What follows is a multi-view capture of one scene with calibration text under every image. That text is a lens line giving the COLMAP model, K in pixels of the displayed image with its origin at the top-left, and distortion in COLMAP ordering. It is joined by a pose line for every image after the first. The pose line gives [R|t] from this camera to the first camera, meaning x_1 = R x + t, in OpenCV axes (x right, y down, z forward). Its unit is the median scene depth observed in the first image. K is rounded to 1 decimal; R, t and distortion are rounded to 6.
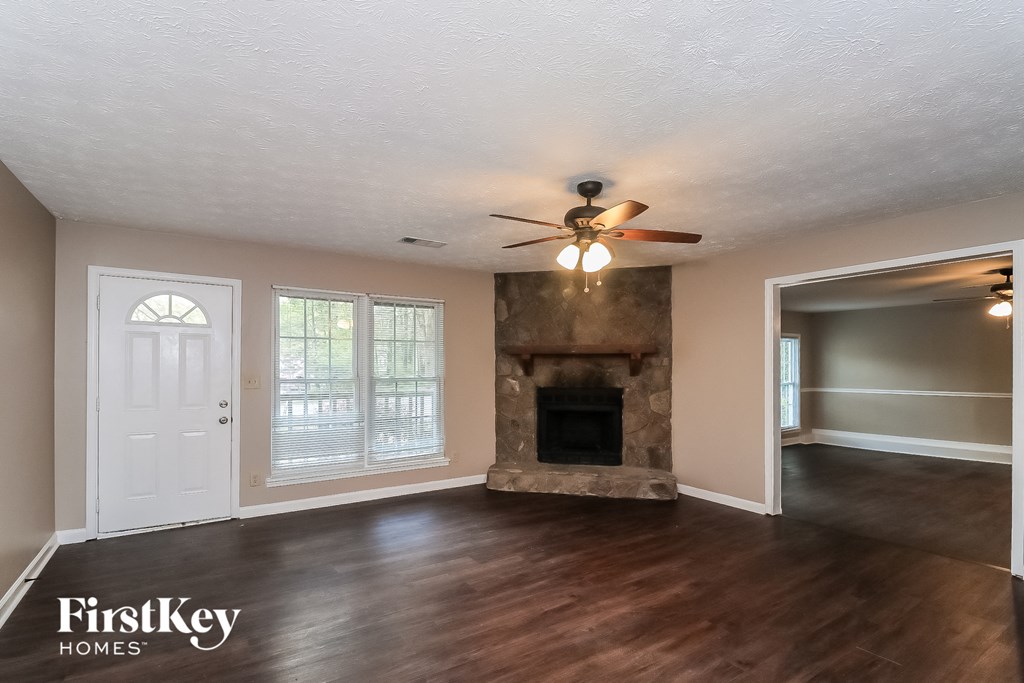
lens RADIAL K [[496.2, 0, 492.5], [0, 496.2, 361.0], [0, 0, 1]] dist [-0.005028, -0.000587]
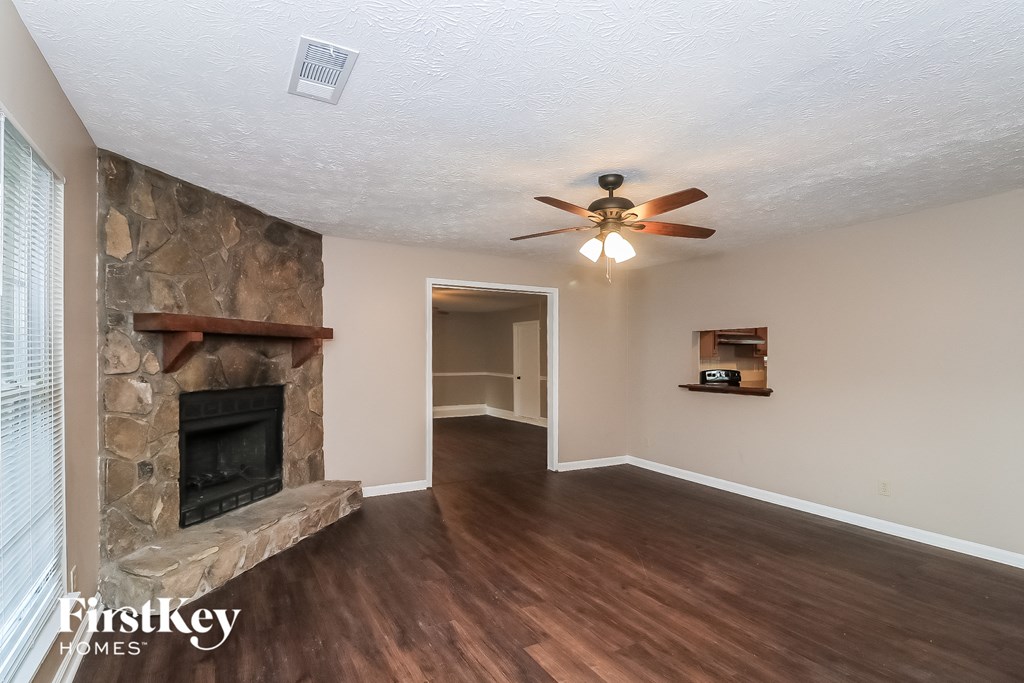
lens RADIAL K [[496.2, 0, 492.5], [0, 496.2, 361.0], [0, 0, 1]] dist [-0.005028, -0.000587]
pose [[0.053650, -0.012370, 0.998483, -0.452795], [-0.014908, 0.999802, 0.013187, 0.005953], [-0.998448, -0.015593, 0.053455, 0.658187]]
